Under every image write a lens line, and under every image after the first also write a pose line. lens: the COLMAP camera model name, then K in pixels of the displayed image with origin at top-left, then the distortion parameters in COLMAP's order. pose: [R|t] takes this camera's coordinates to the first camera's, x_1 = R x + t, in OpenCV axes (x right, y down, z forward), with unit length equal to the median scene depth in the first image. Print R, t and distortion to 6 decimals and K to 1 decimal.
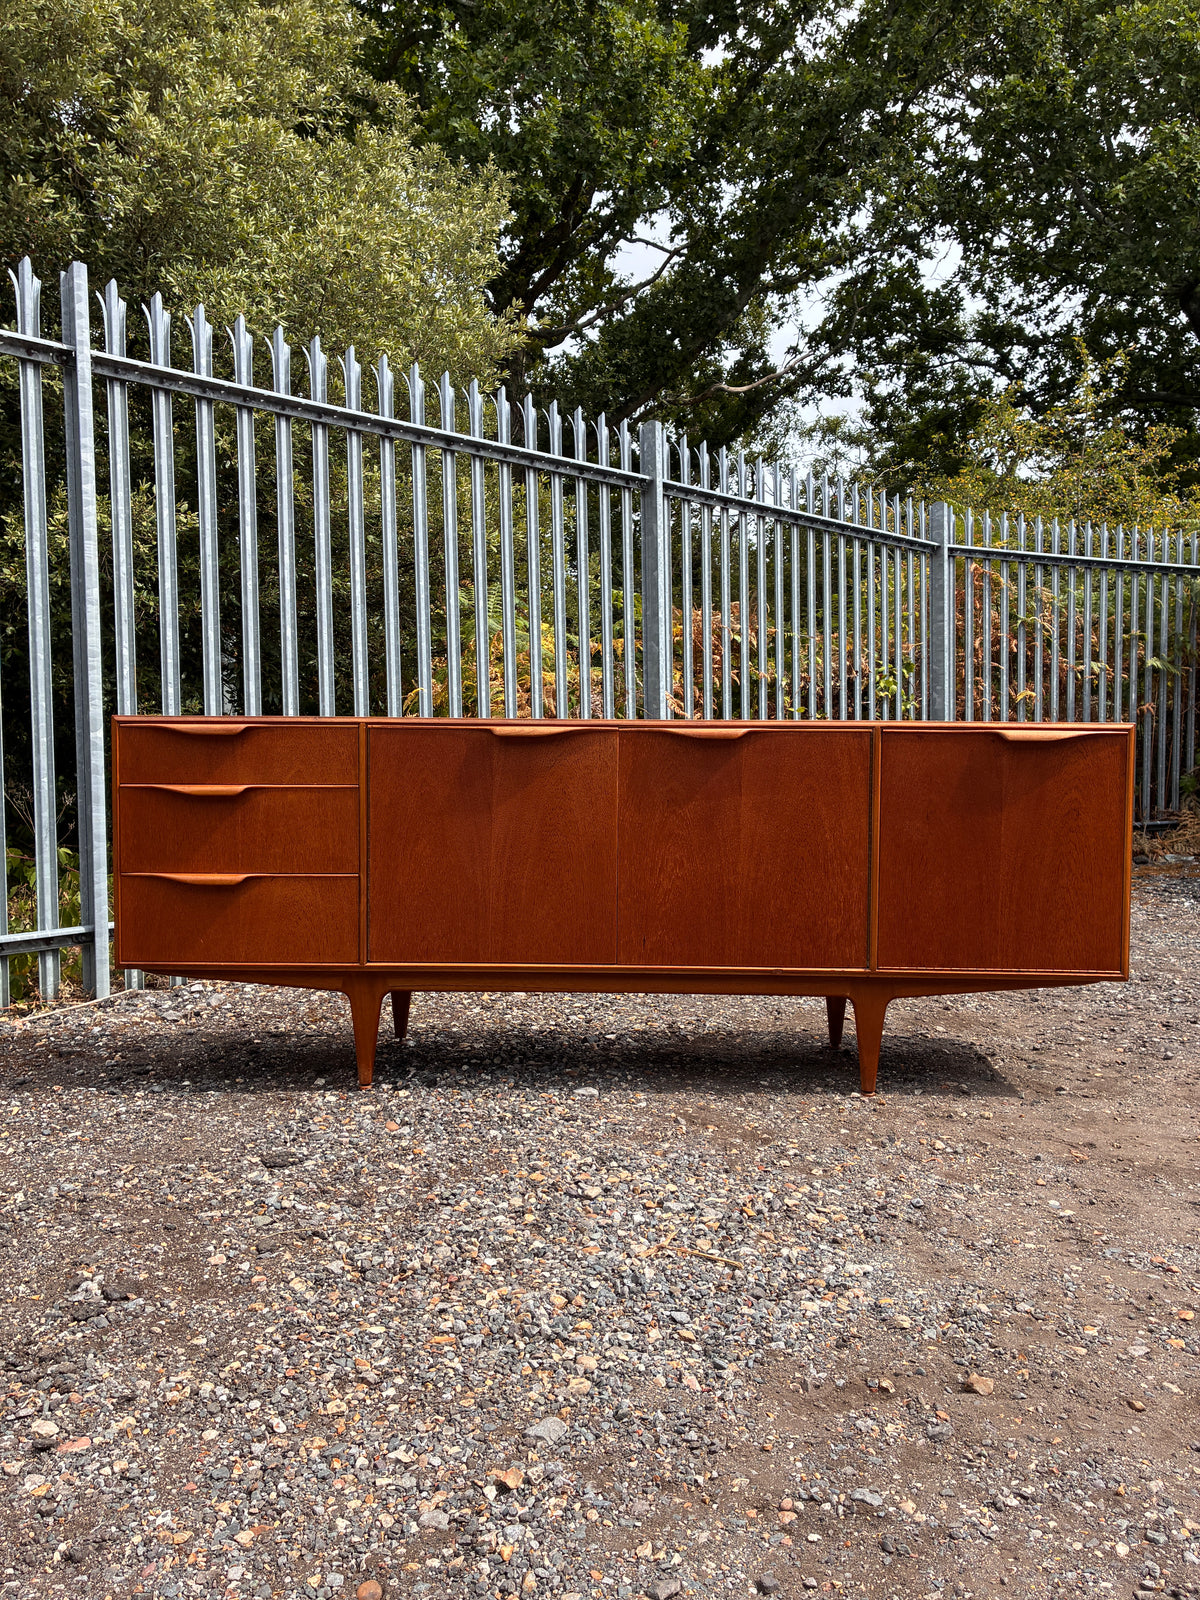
lens RADIAL K [[1225.5, 0, 597.3], [0, 1225.5, 790.2], [0, 0, 1]] dist [0.046822, -0.061208]
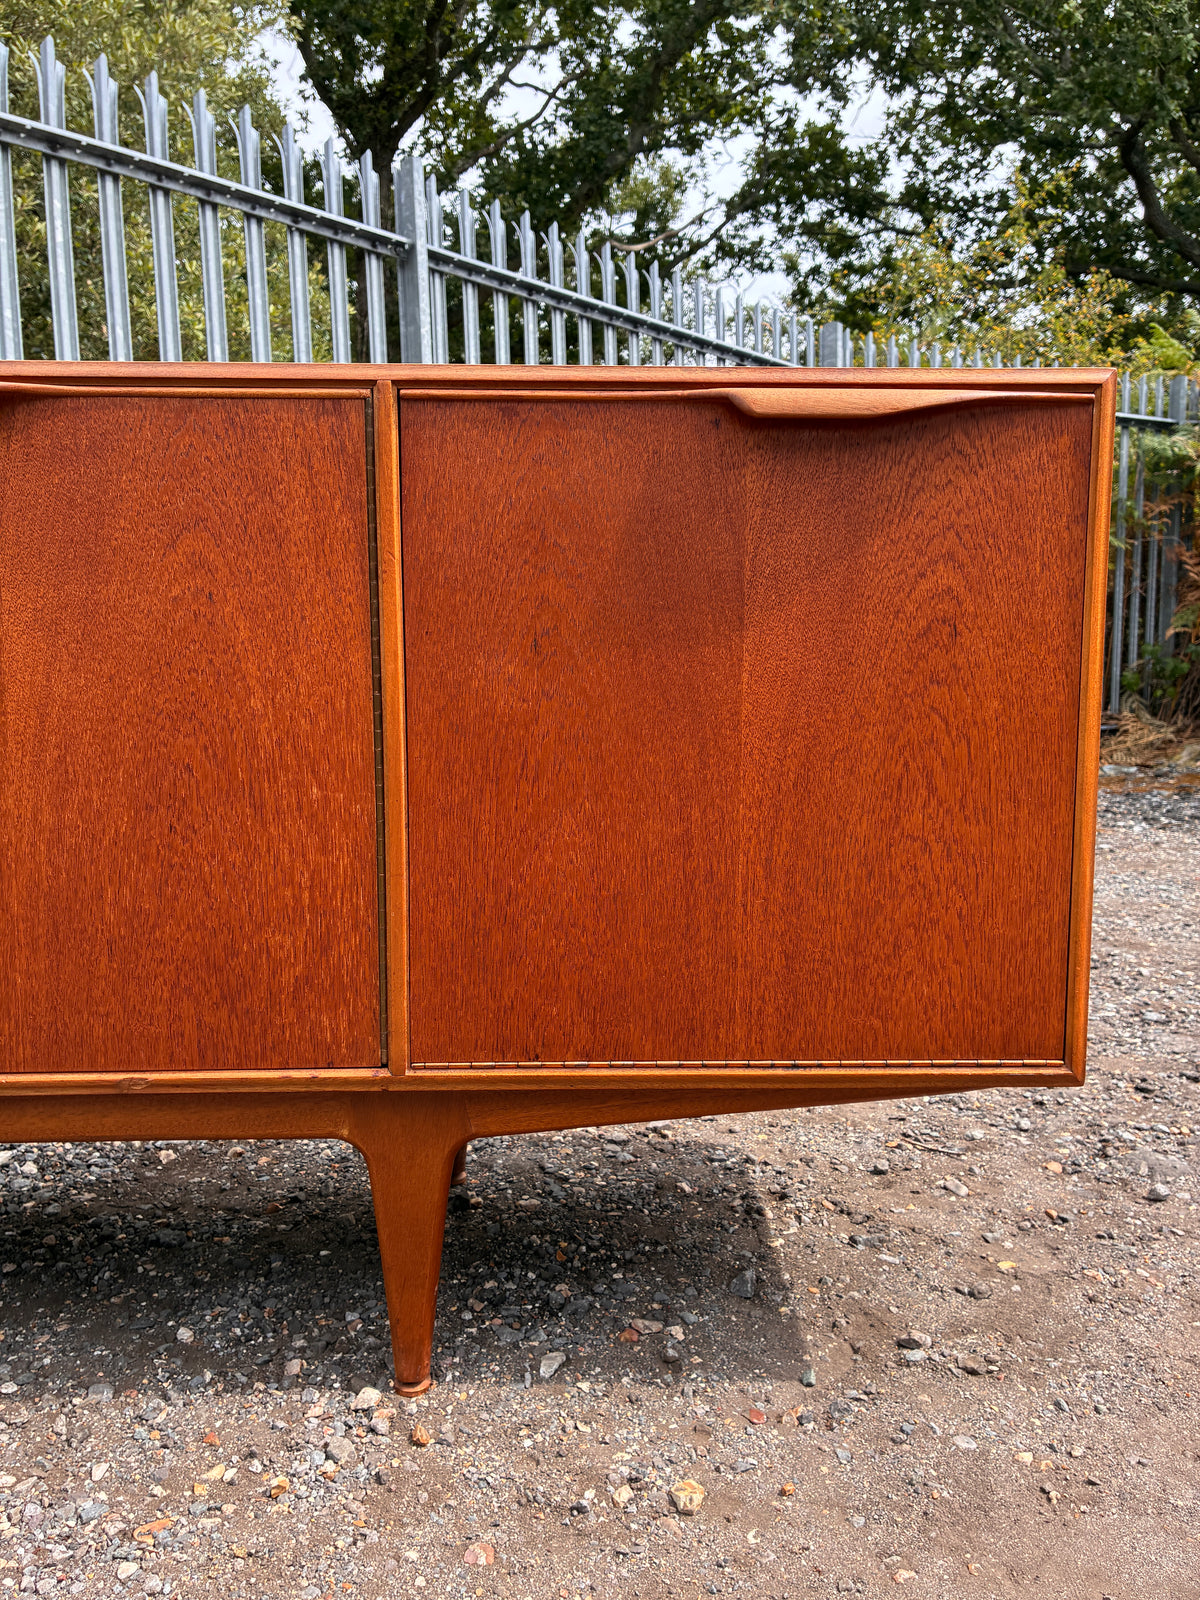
lens RADIAL K [[1225.5, 0, 595.0], [0, 1225.5, 796.1], [0, 0, 1]] dist [0.046822, -0.061208]
pose [[0.998715, -0.014701, 0.048504, 0.104790], [0.011361, 0.997591, 0.068428, 0.015985], [-0.049393, -0.067789, 0.996476, 0.252824]]
